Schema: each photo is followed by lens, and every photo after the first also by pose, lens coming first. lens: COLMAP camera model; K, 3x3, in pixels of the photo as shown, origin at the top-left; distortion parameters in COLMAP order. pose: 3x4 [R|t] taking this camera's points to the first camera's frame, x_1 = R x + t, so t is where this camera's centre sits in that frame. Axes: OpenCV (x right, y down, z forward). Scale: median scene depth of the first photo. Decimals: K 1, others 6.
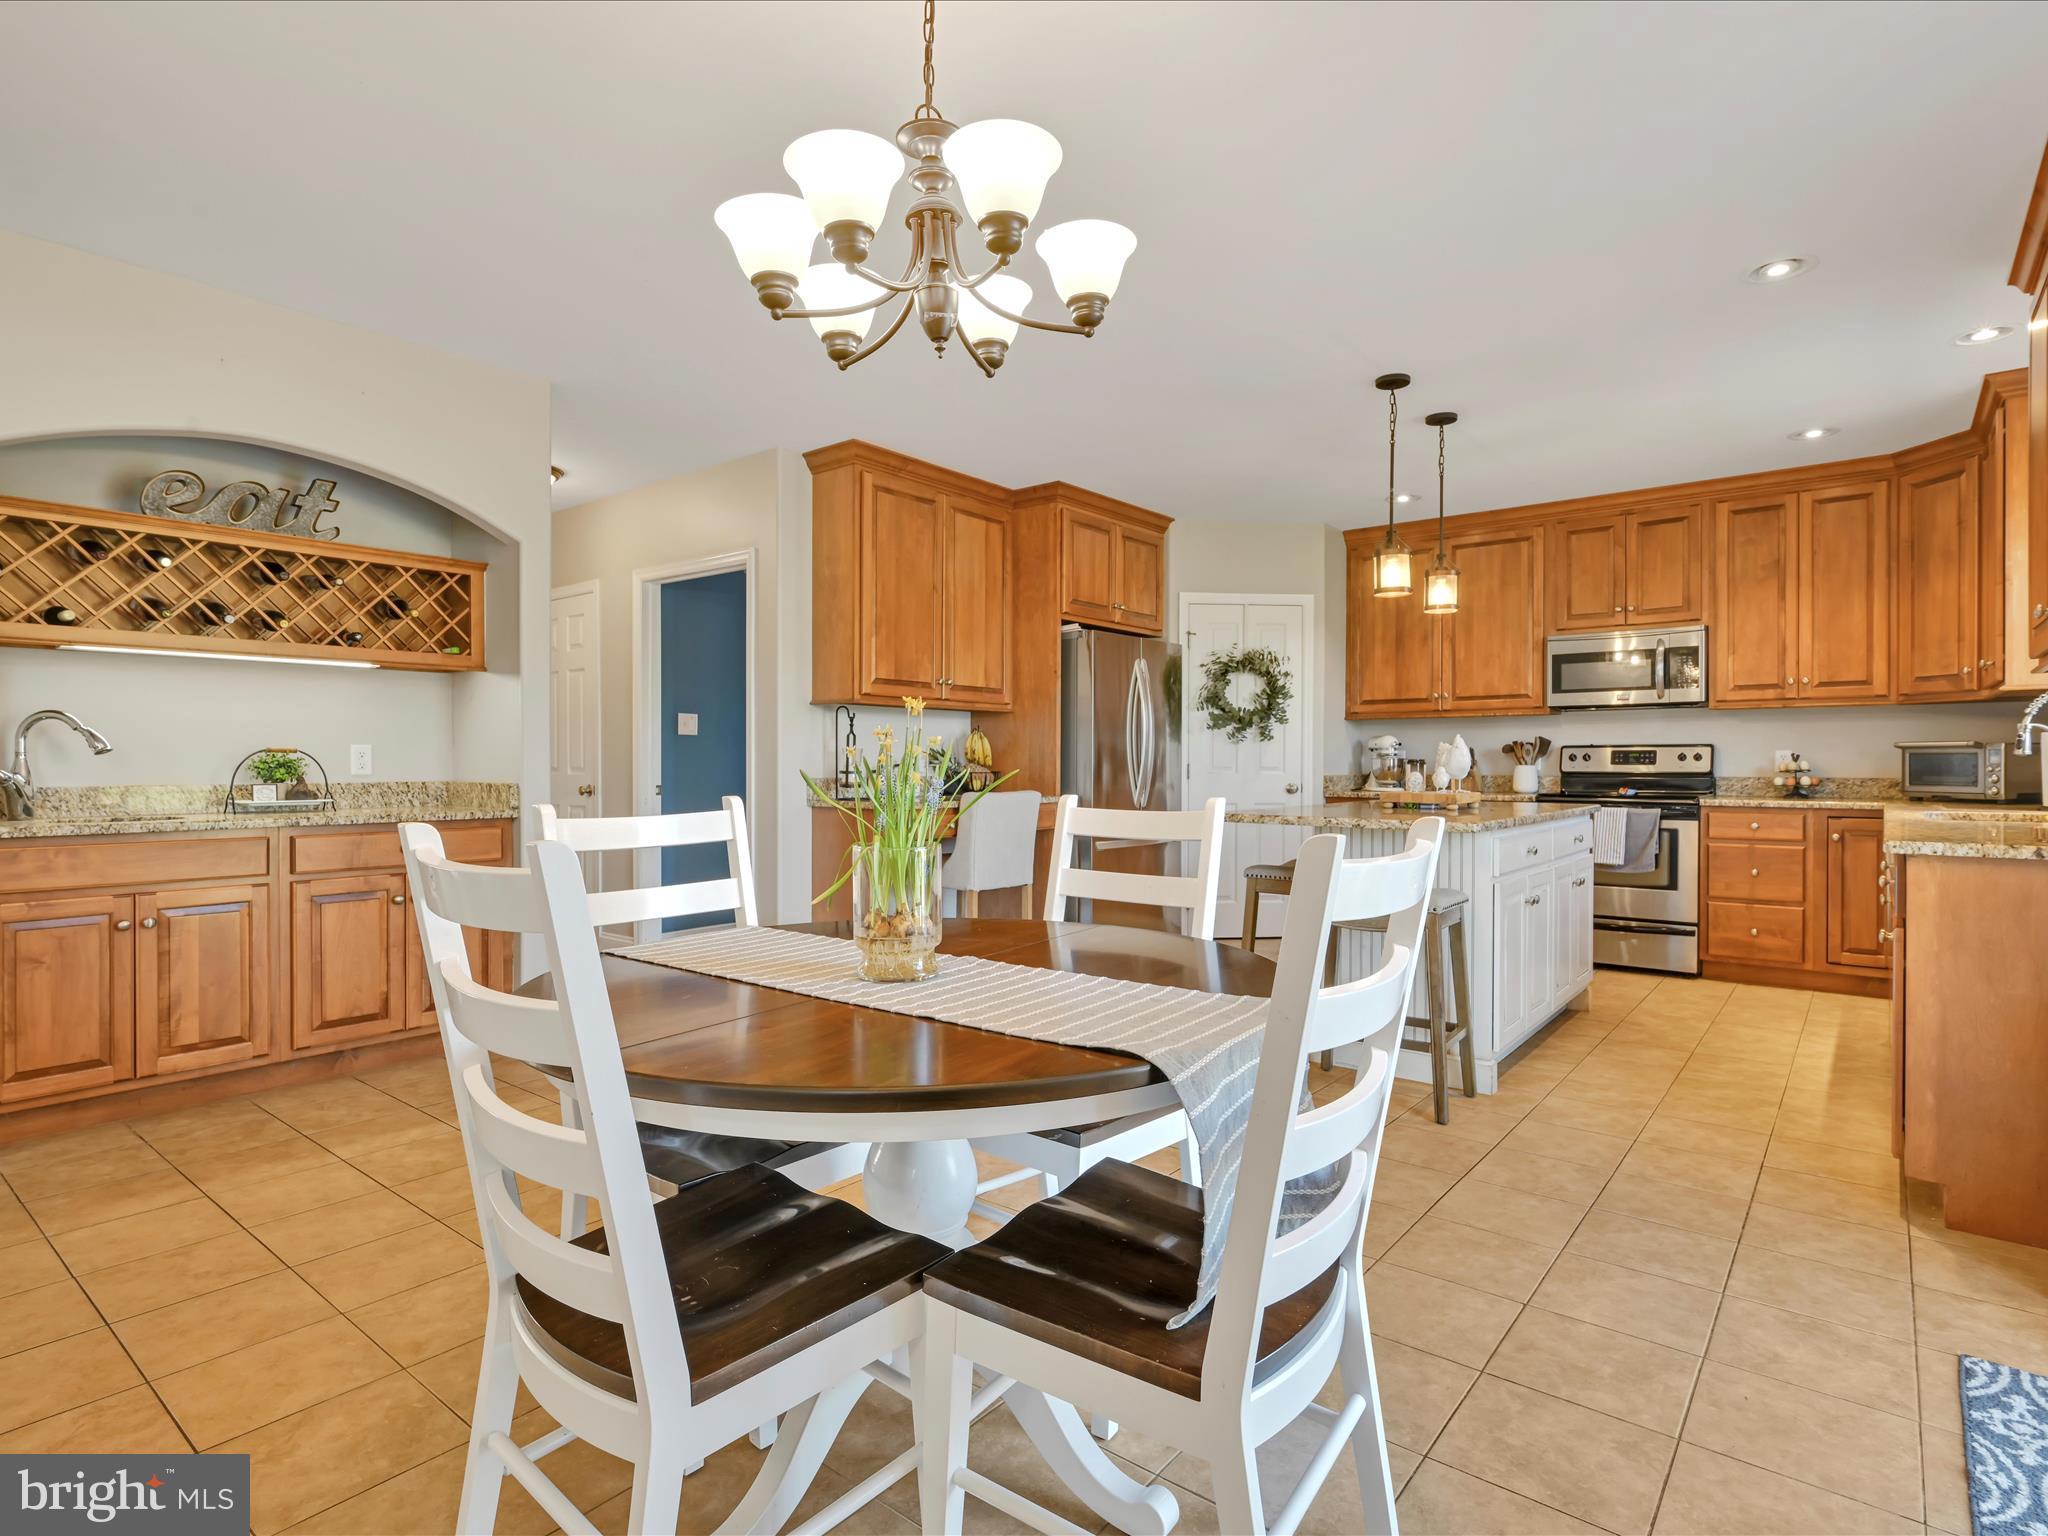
lens RADIAL K [[1063.8, 0, 1024.0], [0, 1063.8, 768.0], [0, 0, 1]] dist [0.002827, -0.000535]
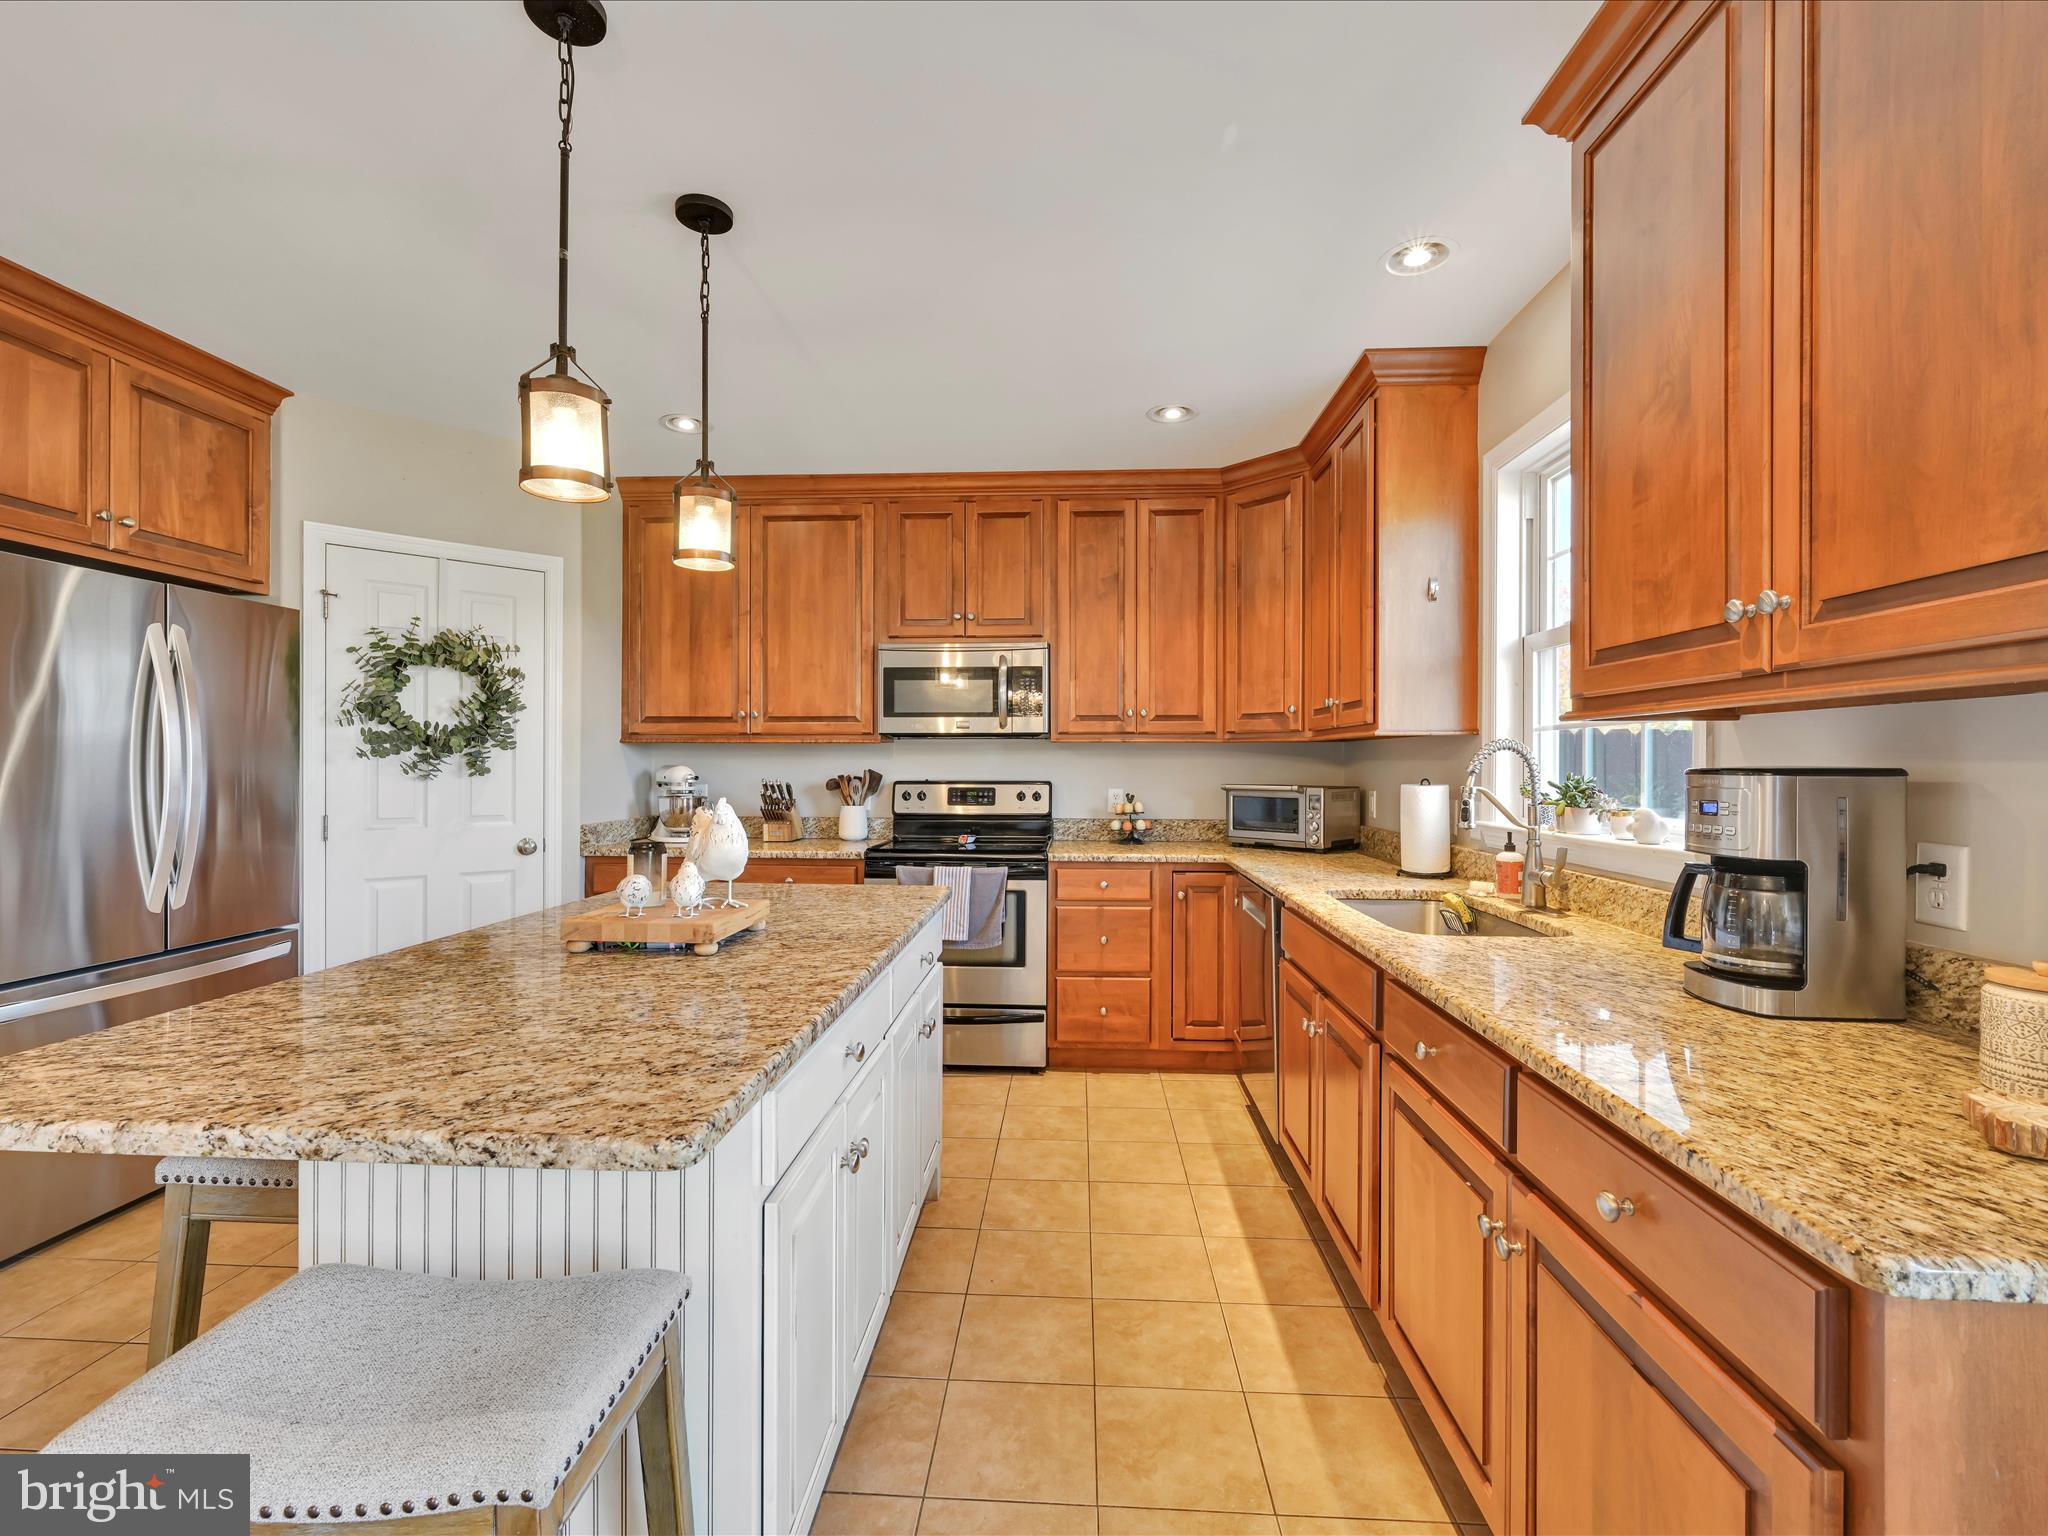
lens RADIAL K [[916.6, 0, 1031.0], [0, 916.6, 768.0], [0, 0, 1]] dist [-0.000243, 0.000149]
pose [[0.810780, 0.000021, 0.585351, 0.197918], [0.000876, 0.999999, -0.001250, -0.033050], [-0.585350, 0.001526, 0.810779, 0.407872]]
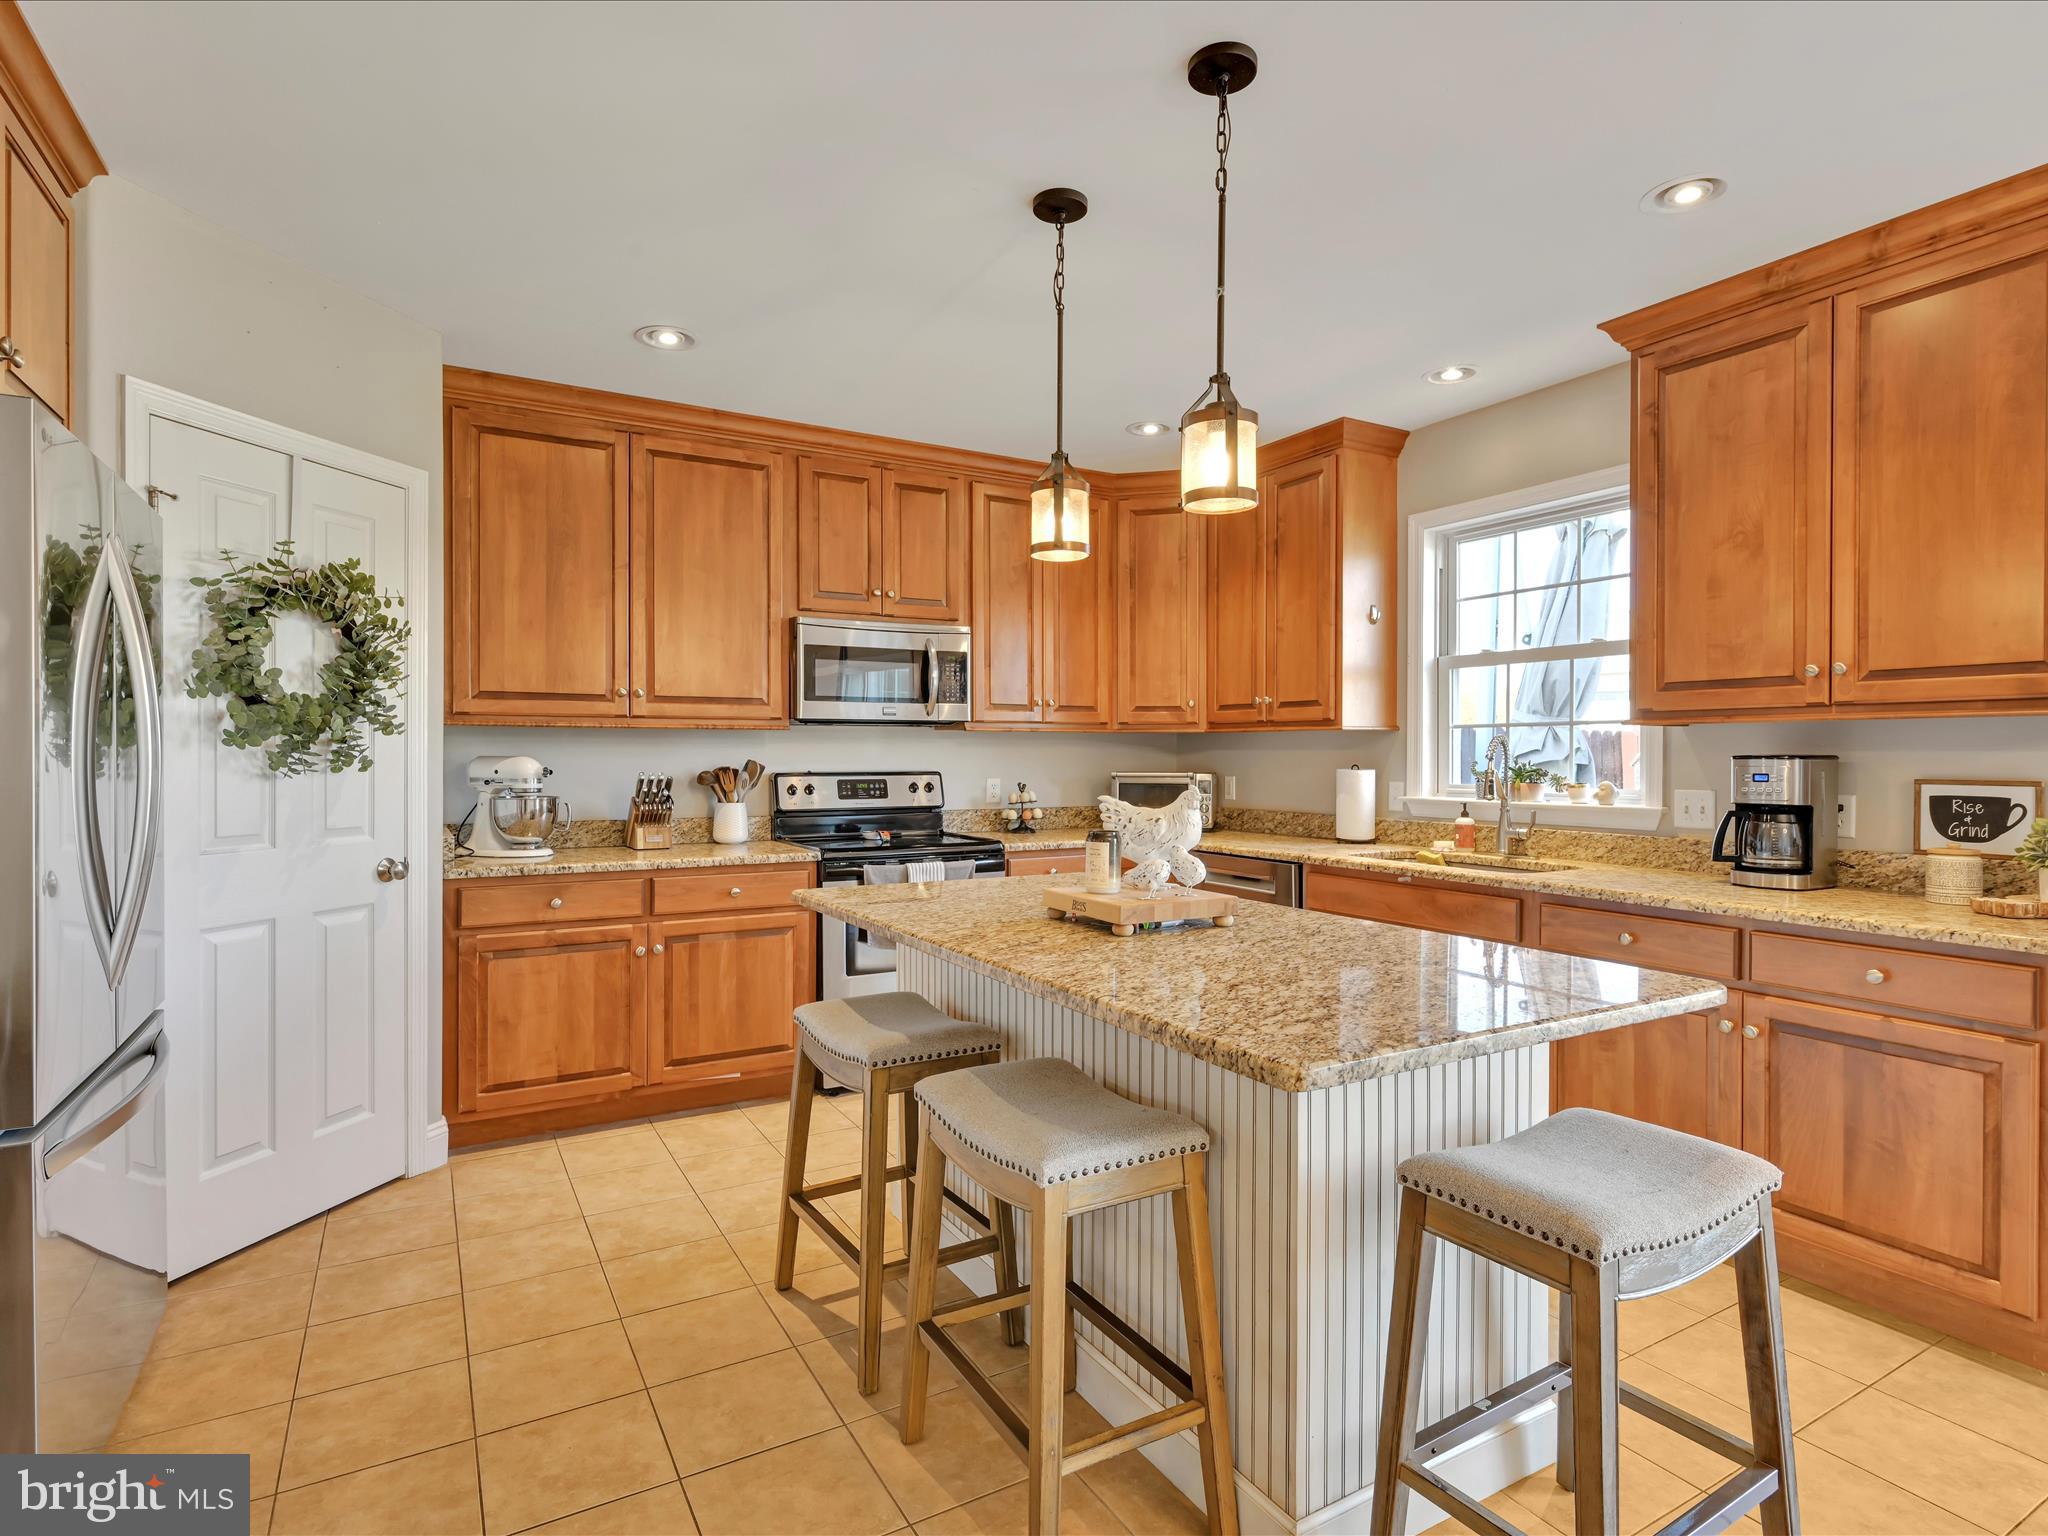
lens RADIAL K [[1062.9, 0, 1045.6], [0, 1062.9, 761.8], [0, 0, 1]] dist [0.000818, -0.001540]
pose [[0.350337, -0.006362, 0.936602, -0.102027], [0.004945, 0.999976, 0.004943, -0.034233], [-0.936611, 0.002900, 0.350360, 0.642367]]
